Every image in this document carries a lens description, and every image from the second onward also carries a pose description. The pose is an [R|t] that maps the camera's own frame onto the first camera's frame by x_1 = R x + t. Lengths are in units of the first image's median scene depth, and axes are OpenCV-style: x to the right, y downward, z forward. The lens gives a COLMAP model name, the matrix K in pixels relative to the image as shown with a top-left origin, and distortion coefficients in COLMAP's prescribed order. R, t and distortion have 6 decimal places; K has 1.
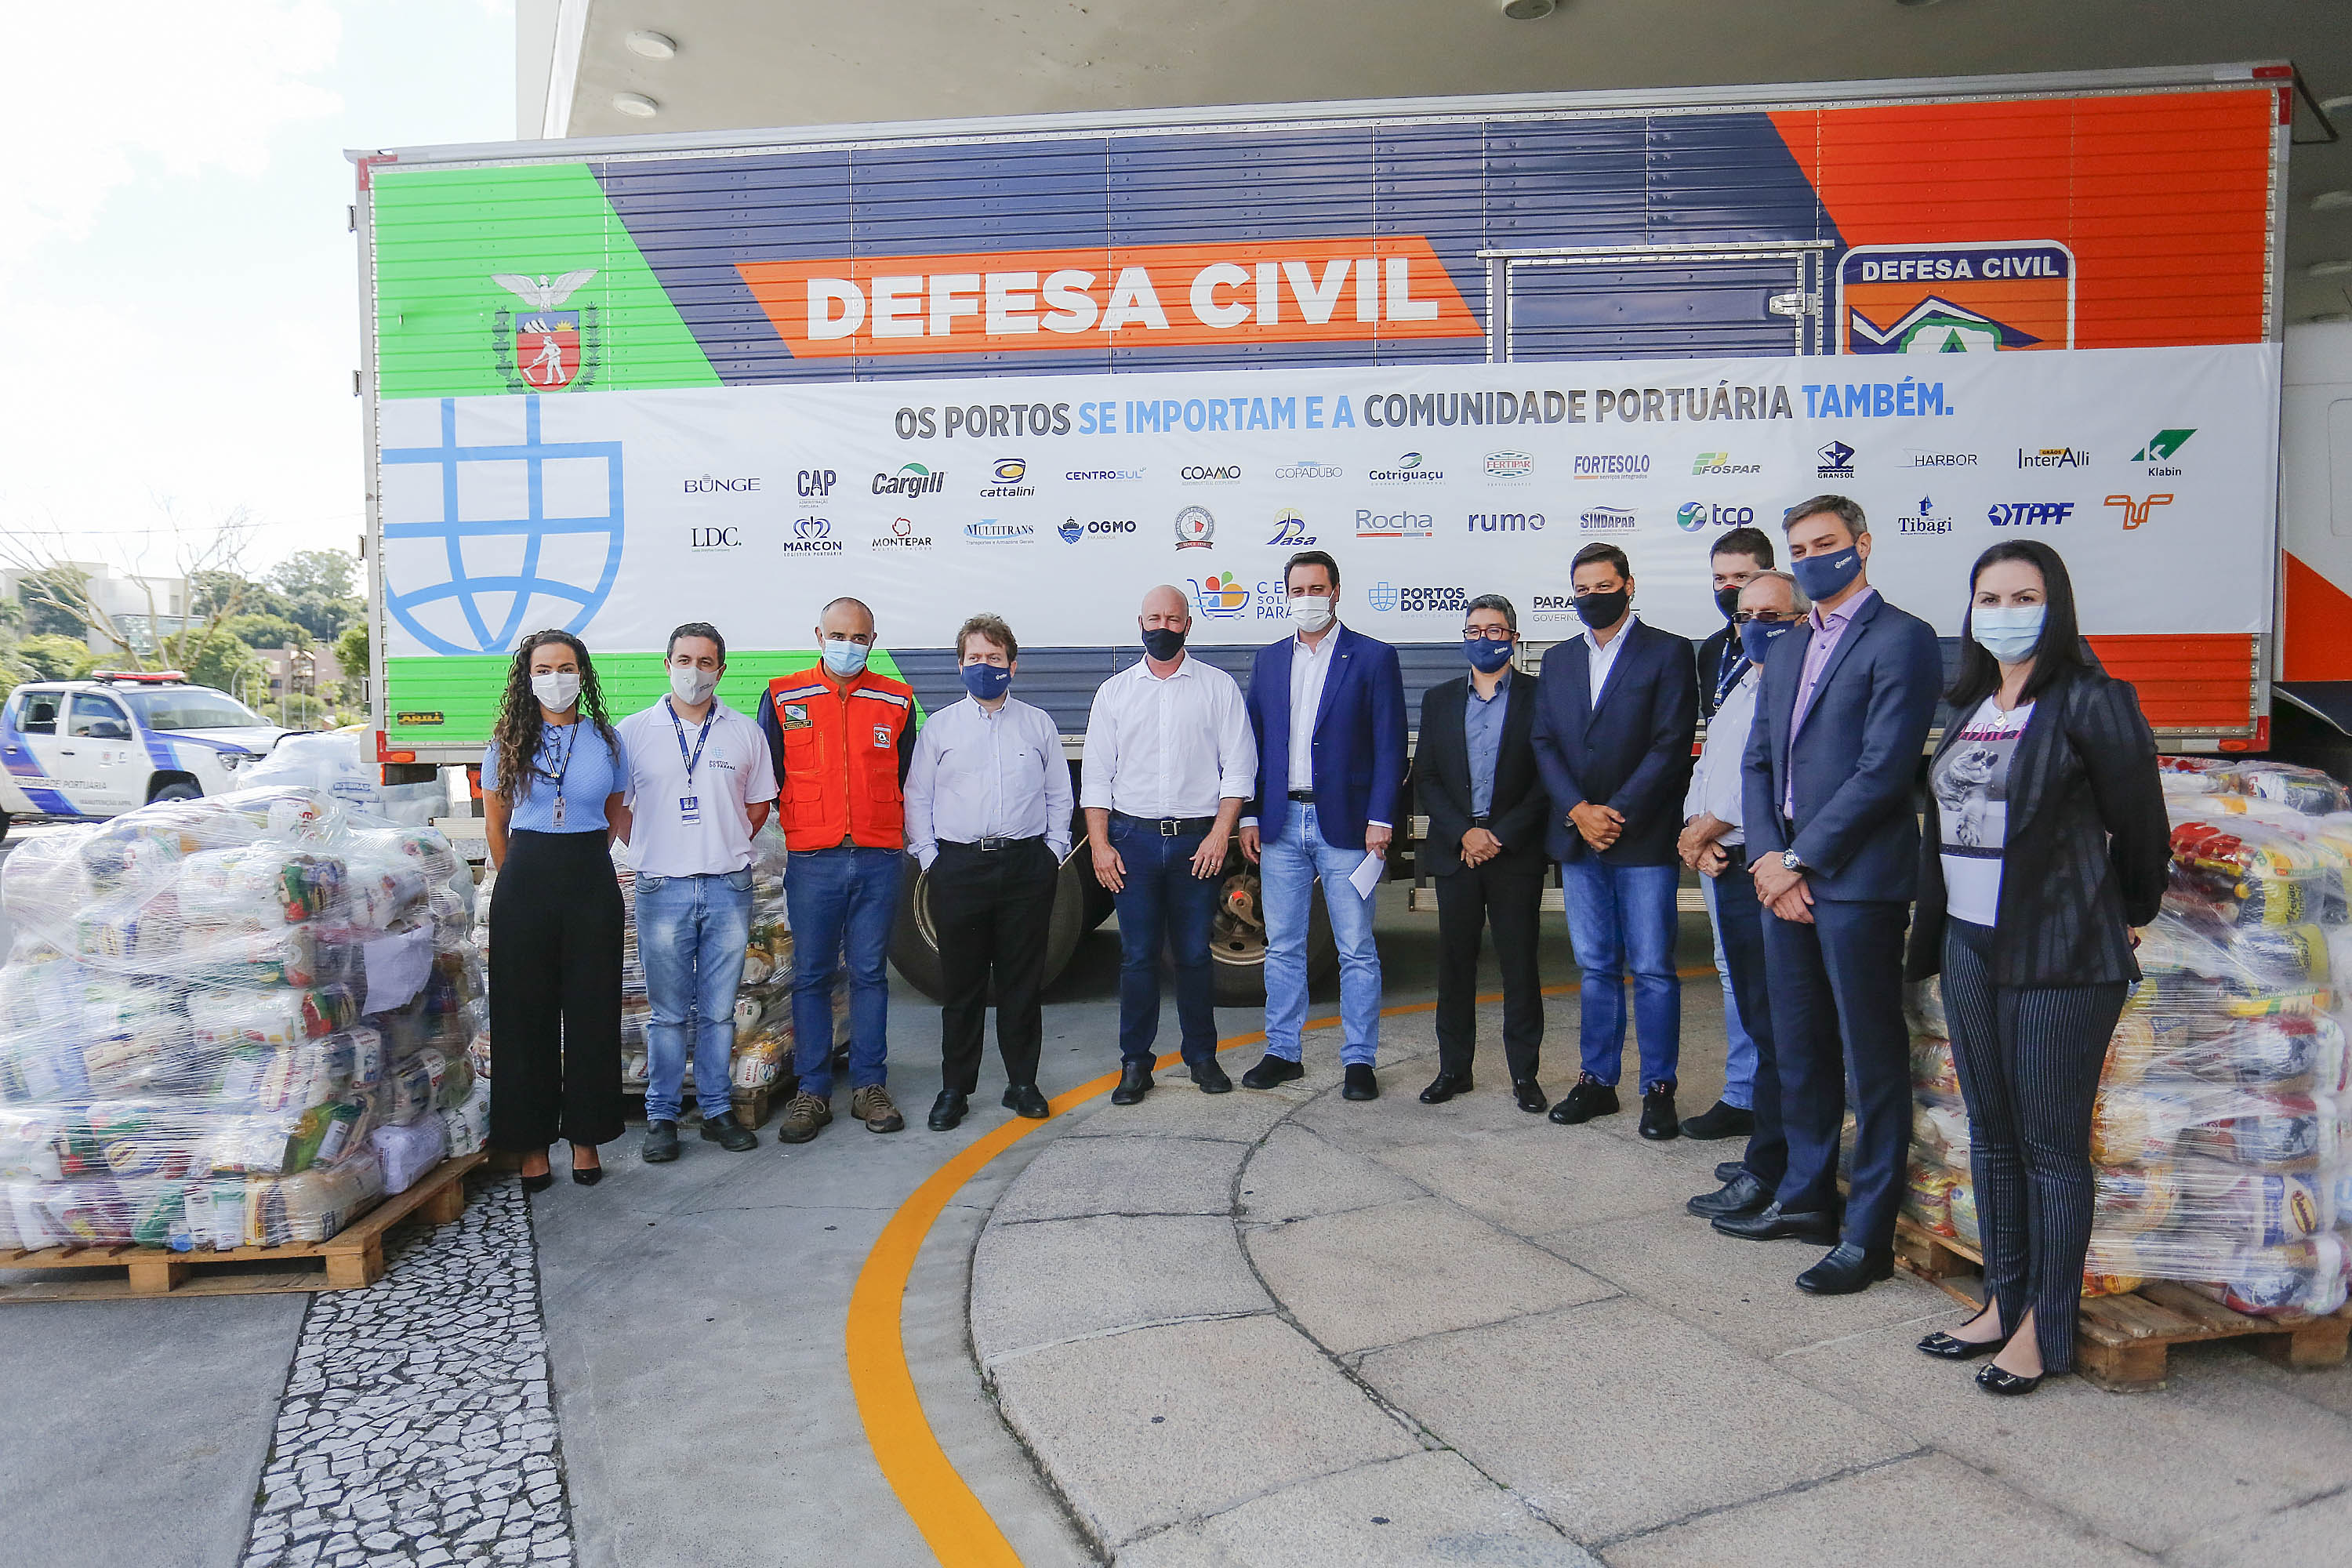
lens RADIAL K [[1609.1, 0, 1197.2], [0, 1609.1, 784.5], [0, 0, 1]] dist [-0.029860, 0.005105]
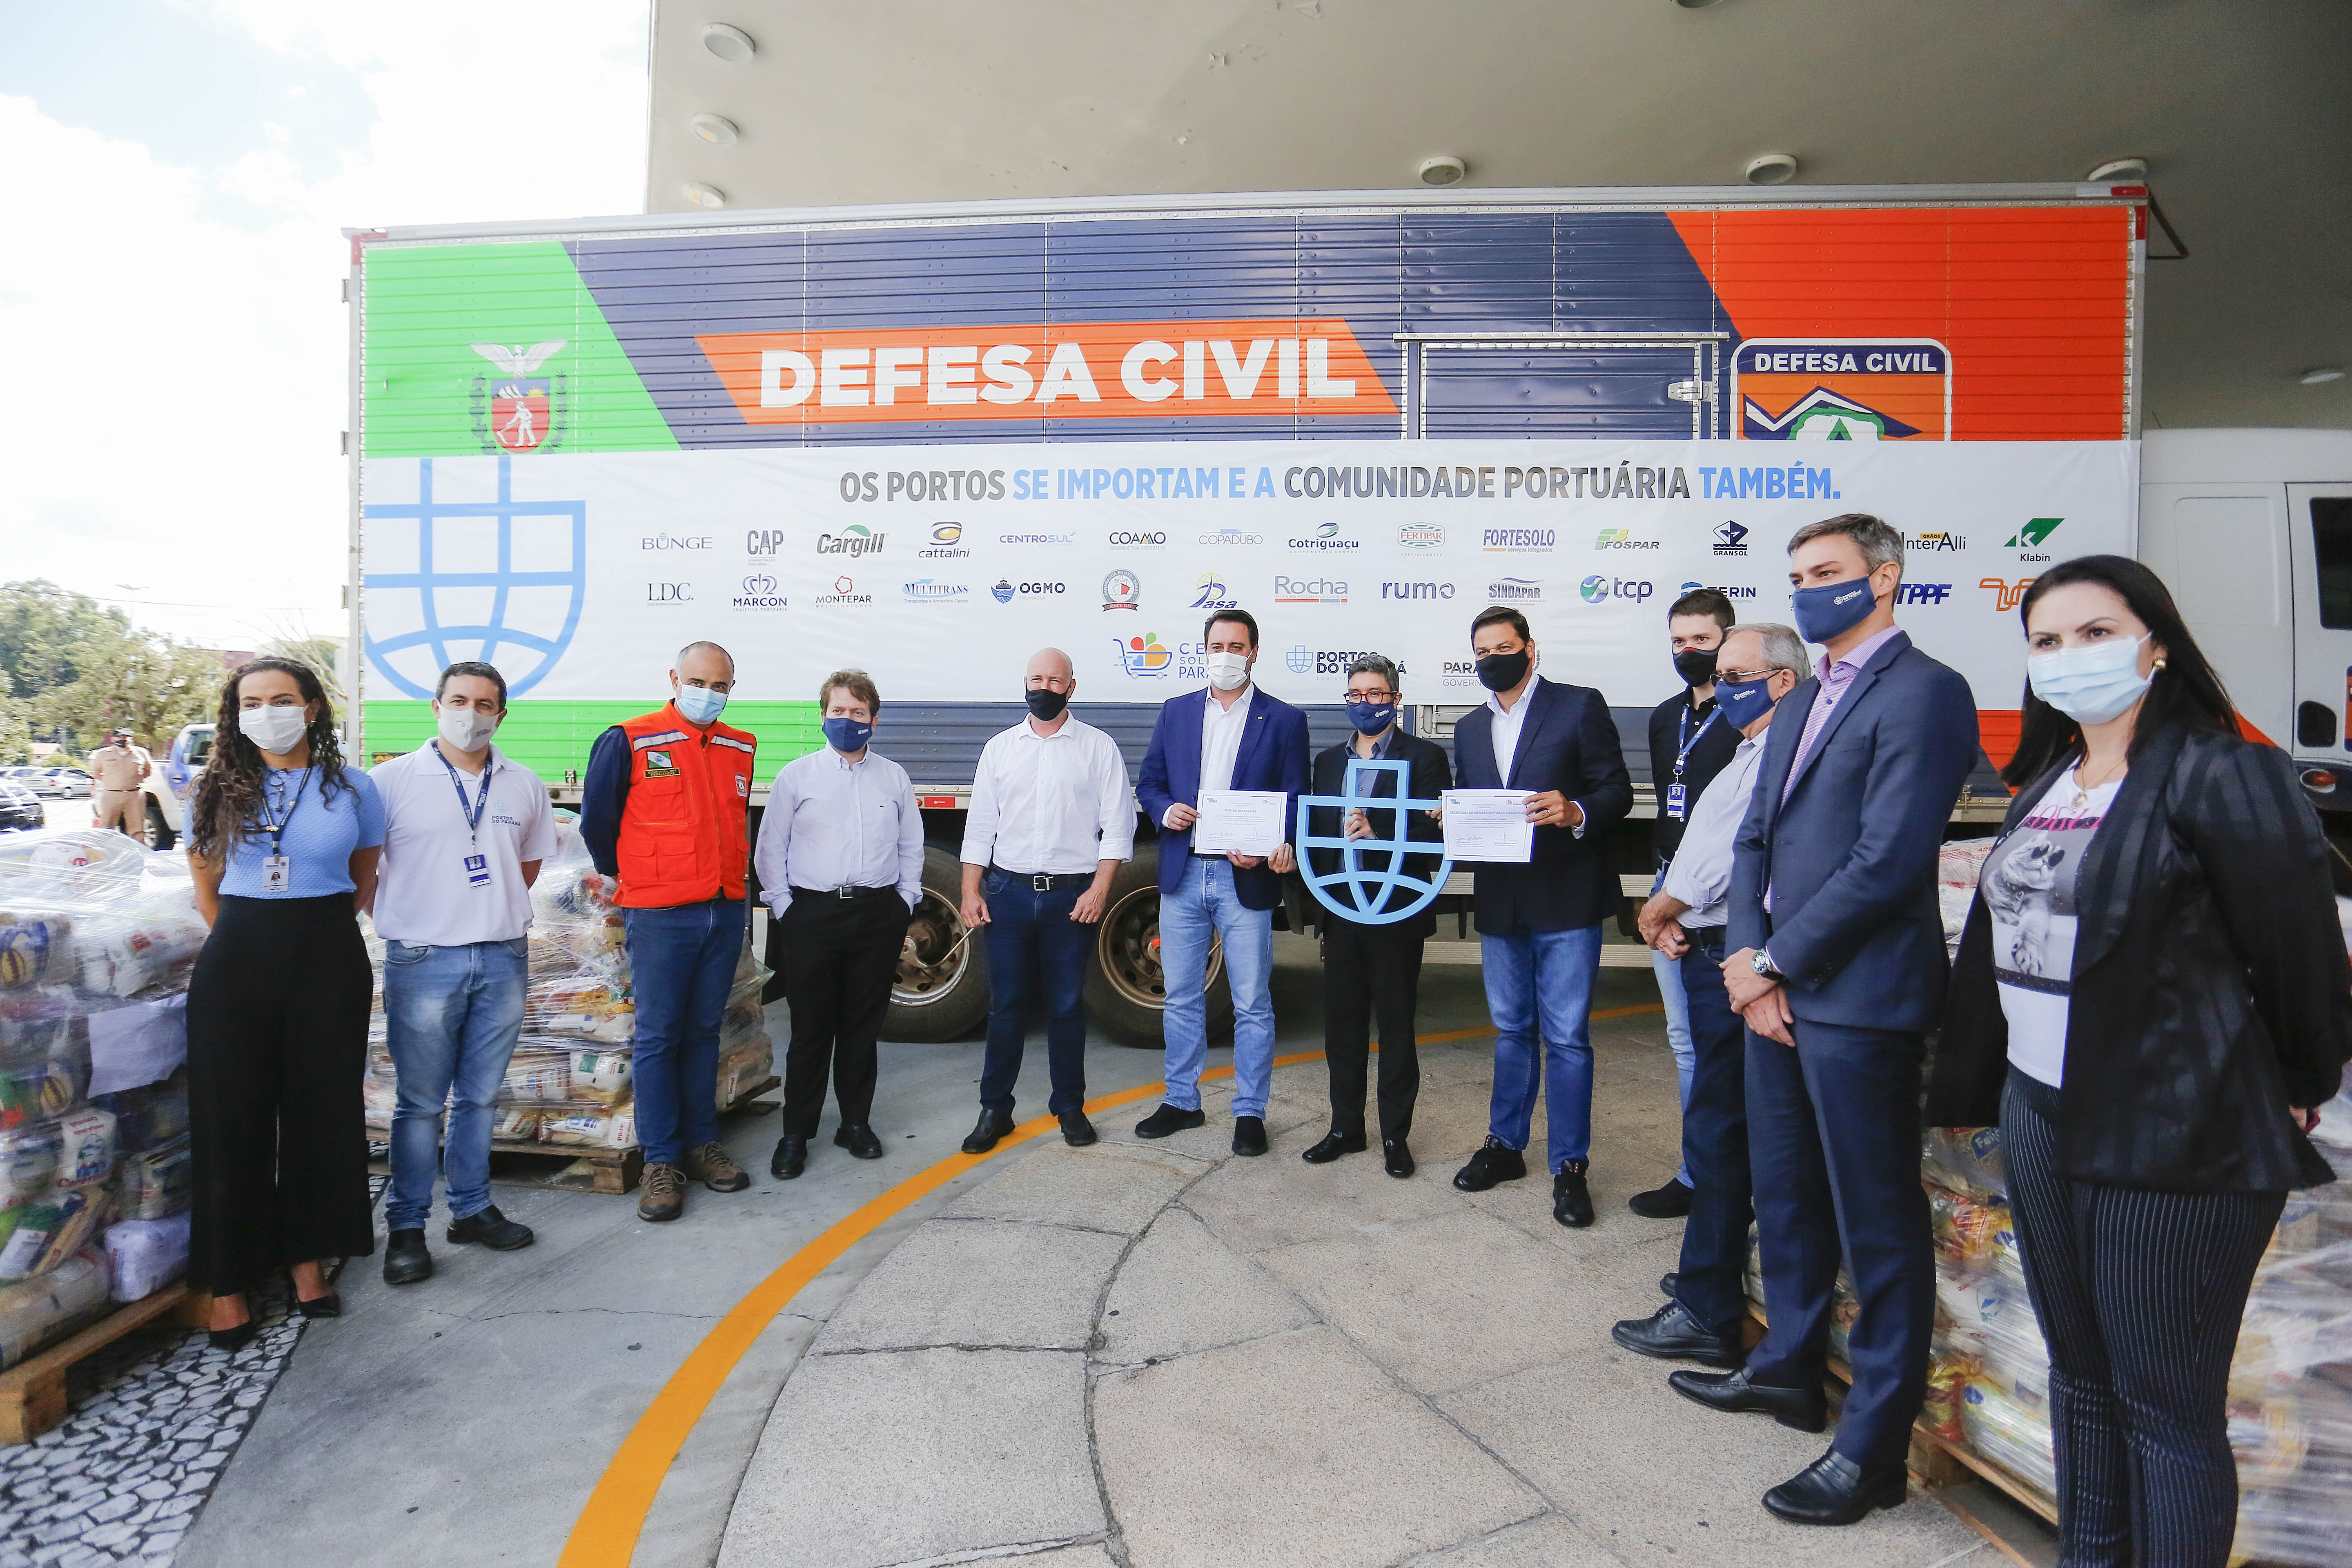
lens RADIAL K [[1280.1, 0, 1189.3], [0, 1280.1, 777.3], [0, 0, 1]] dist [-0.053353, 0.003173]
pose [[0.999731, 0.019359, 0.012773, 0.036029], [-0.018901, 0.999207, -0.035038, -0.010114], [-0.013441, 0.034787, 0.999304, 0.179702]]
